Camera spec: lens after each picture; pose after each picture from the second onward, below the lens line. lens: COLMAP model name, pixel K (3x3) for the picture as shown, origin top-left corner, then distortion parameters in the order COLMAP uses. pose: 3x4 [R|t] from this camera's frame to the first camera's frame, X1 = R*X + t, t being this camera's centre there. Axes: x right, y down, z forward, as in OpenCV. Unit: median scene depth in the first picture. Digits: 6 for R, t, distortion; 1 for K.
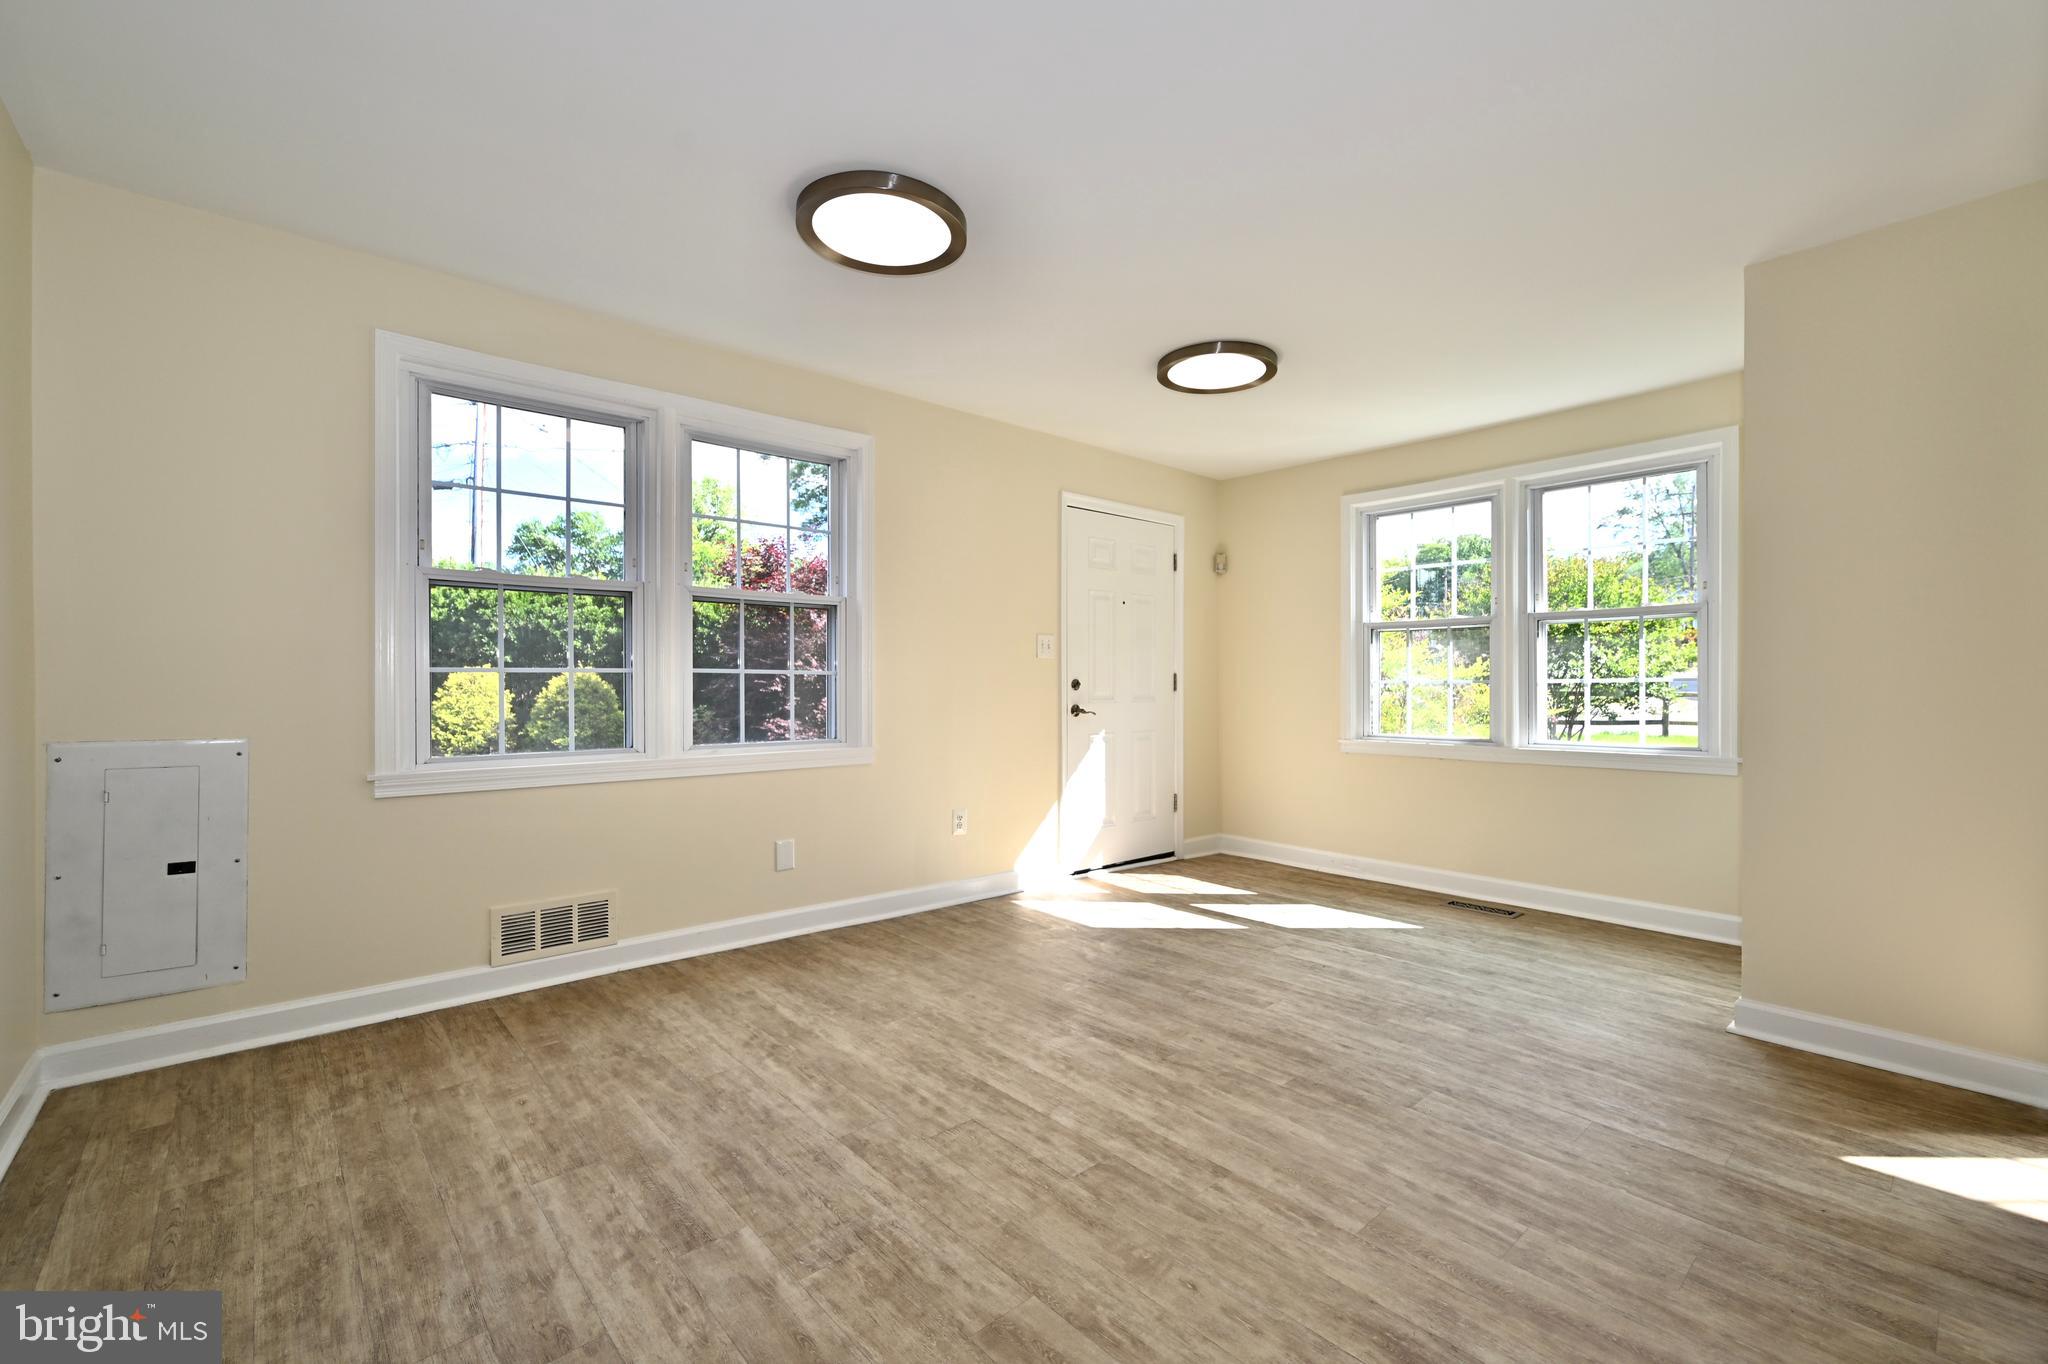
lens RADIAL K [[846.9, 0, 1021.7], [0, 846.9, 689.0], [0, 0, 1]] dist [0.000511, -0.000514]
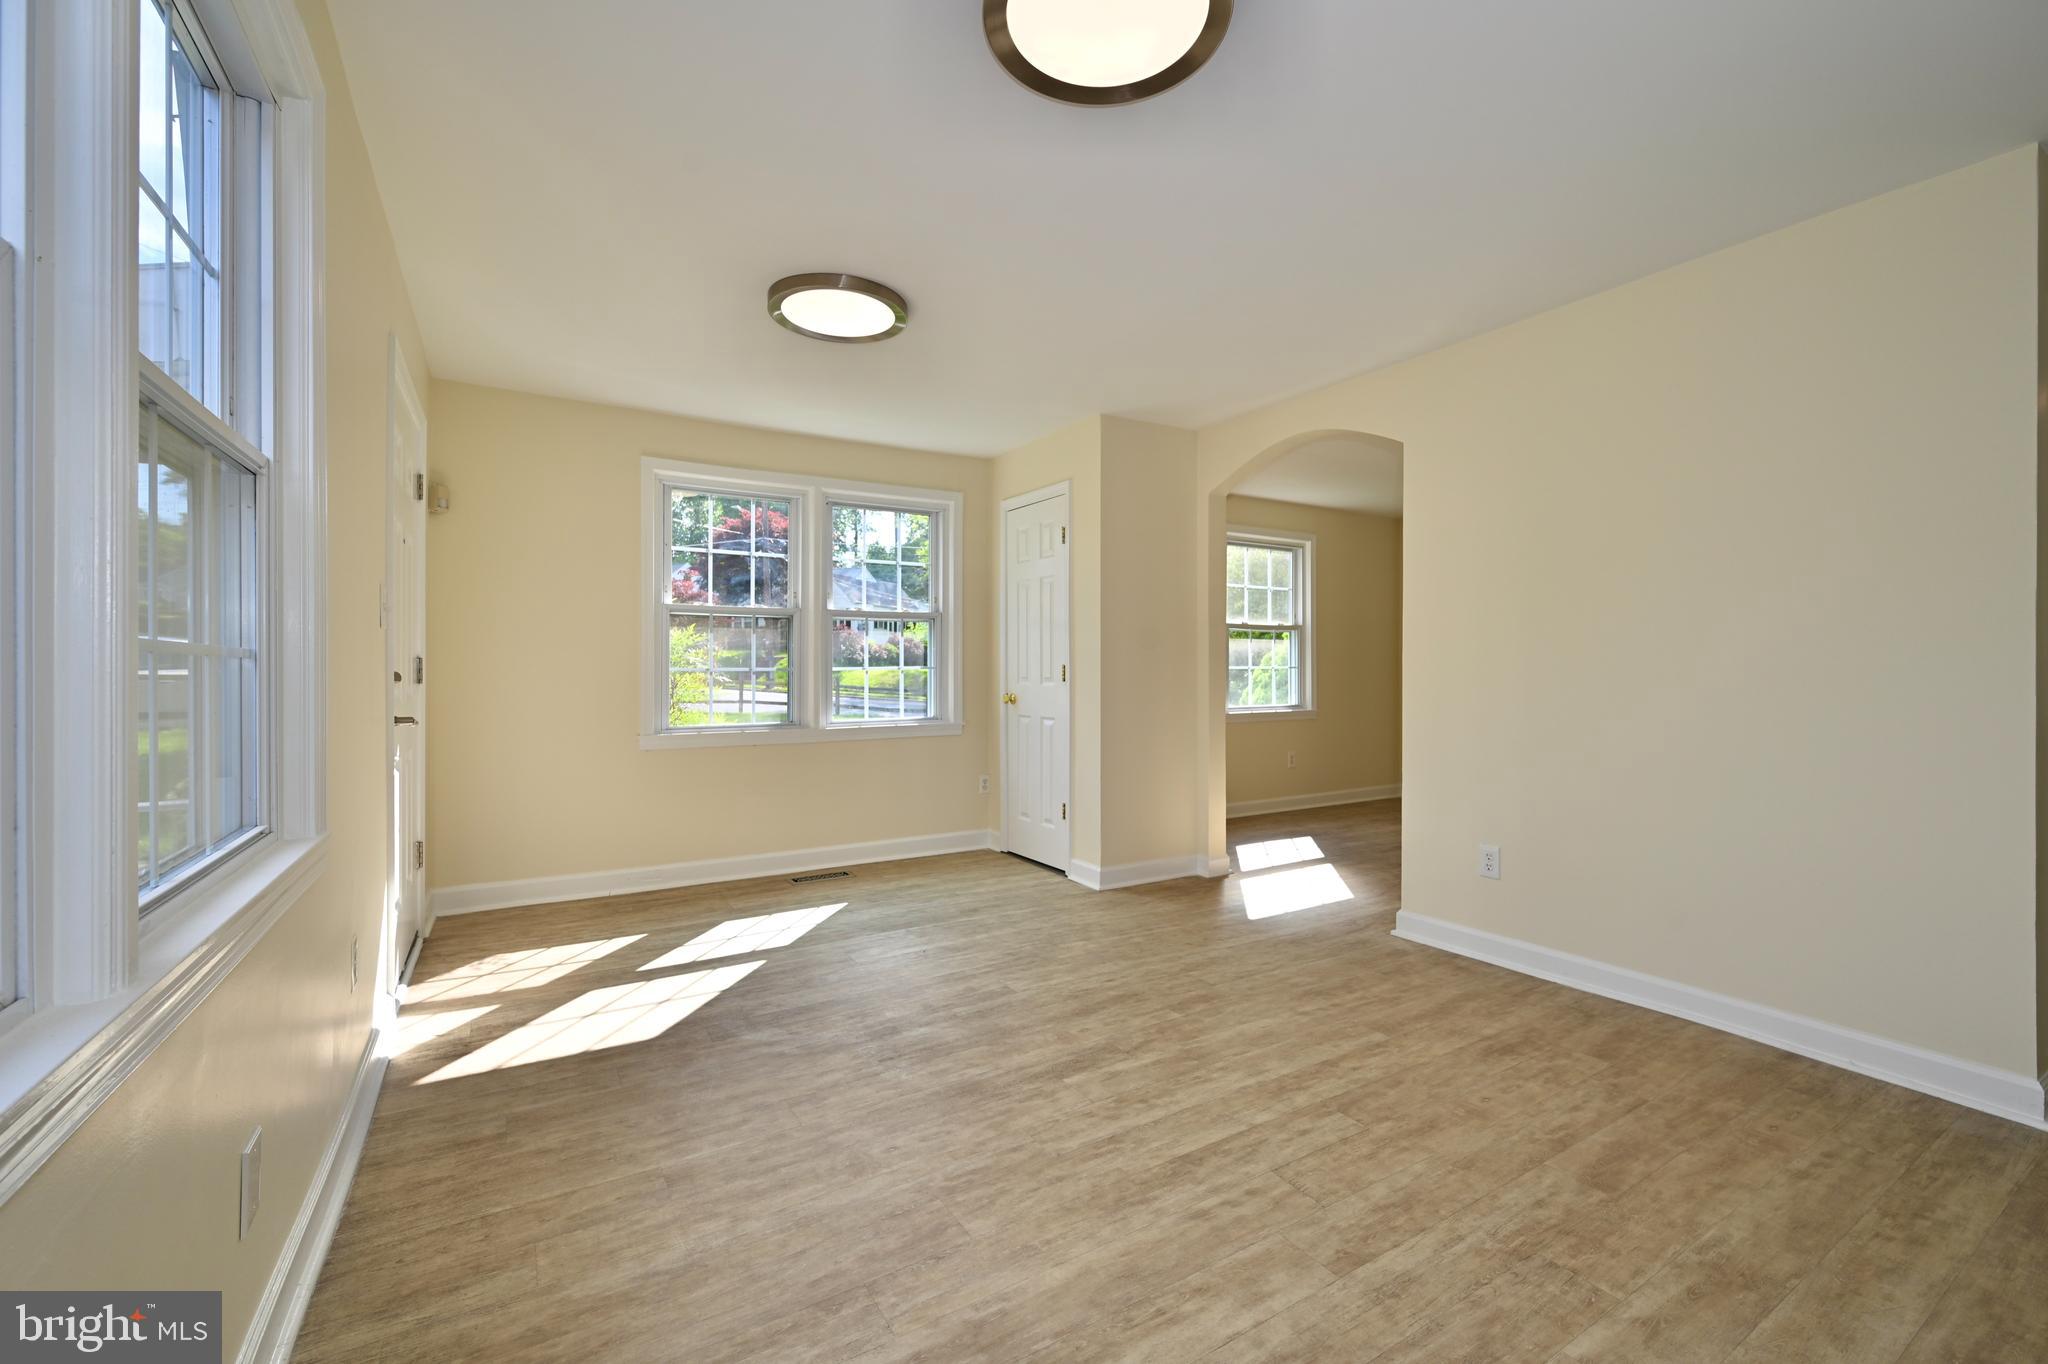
lens RADIAL K [[846.9, 0, 1027.5], [0, 846.9, 675.3], [0, 0, 1]] dist [0.000511, -0.000514]
pose [[0.179236, -0.009353, 0.983762, -0.825981], [0.004260, 0.999953, 0.008731, -0.017353], [-0.983797, 0.002626, 0.179267, 0.926038]]
